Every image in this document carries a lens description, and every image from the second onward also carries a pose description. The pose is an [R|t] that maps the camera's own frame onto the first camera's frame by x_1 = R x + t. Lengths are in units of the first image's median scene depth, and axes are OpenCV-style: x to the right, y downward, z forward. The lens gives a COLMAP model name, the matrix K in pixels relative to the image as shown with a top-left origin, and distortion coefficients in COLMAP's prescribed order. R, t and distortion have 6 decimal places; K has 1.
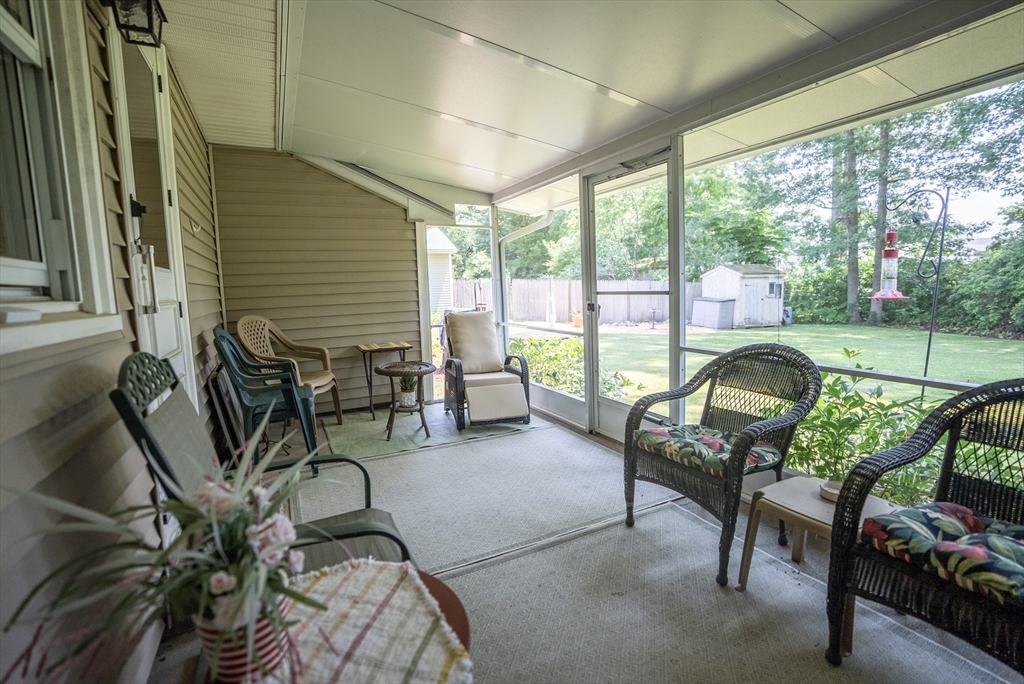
lens RADIAL K [[471.0, 0, 509.2], [0, 471.0, 340.4], [0, 0, 1]] dist [-0.062409, 0.021747]
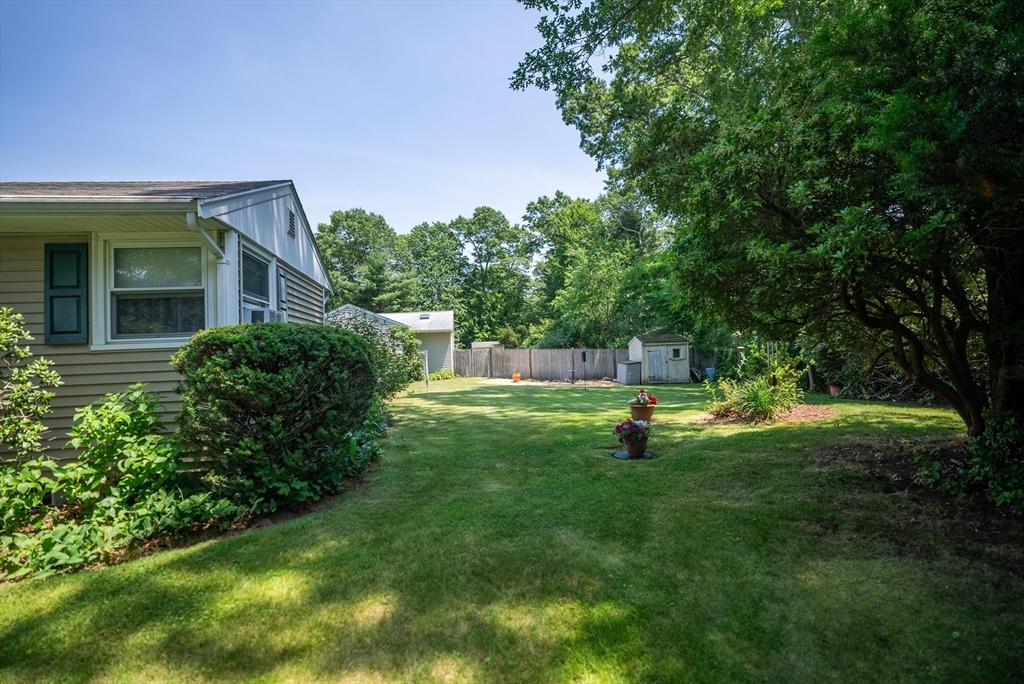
lens RADIAL K [[471.0, 0, 509.2], [0, 471.0, 340.4], [0, 0, 1]] dist [-0.062409, 0.021747]
pose [[0.953953, -0.016043, -0.299527, 0.517157], [-0.023820, 0.991364, -0.128960, 0.028811], [0.299009, 0.130157, 0.945332, -0.352511]]
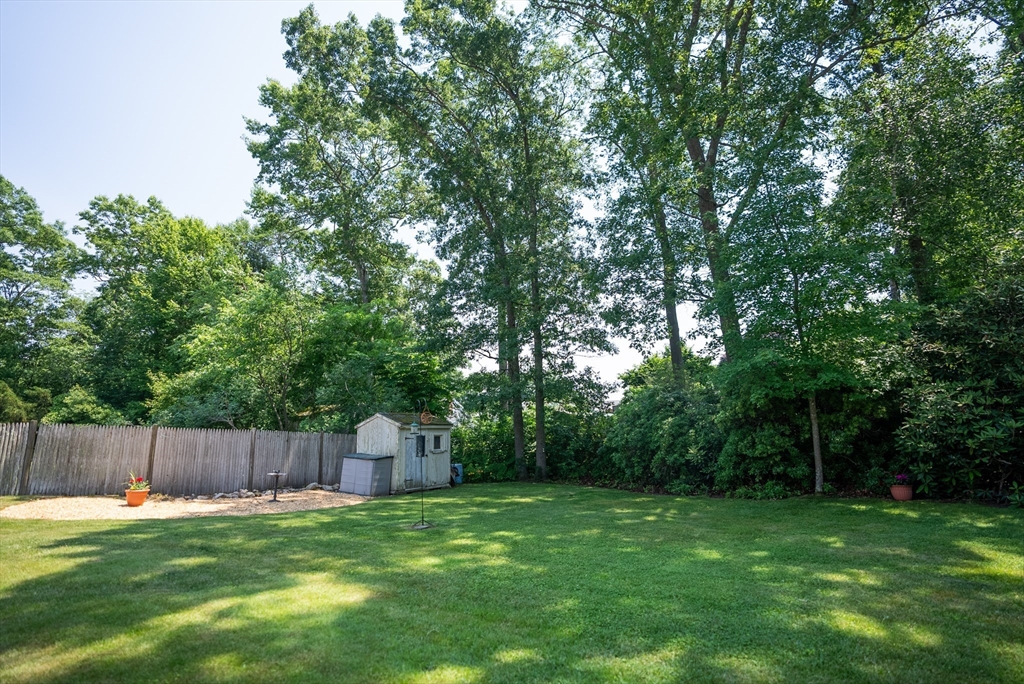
lens RADIAL K [[471.0, 0, 509.2], [0, 471.0, 340.4], [0, 0, 1]] dist [-0.062409, 0.021747]
pose [[0.822783, 0.121505, 0.555216, 0.178458], [0.062212, 0.951758, -0.300478, -0.024000], [-0.564941, 0.281769, 0.775530, 0.209426]]
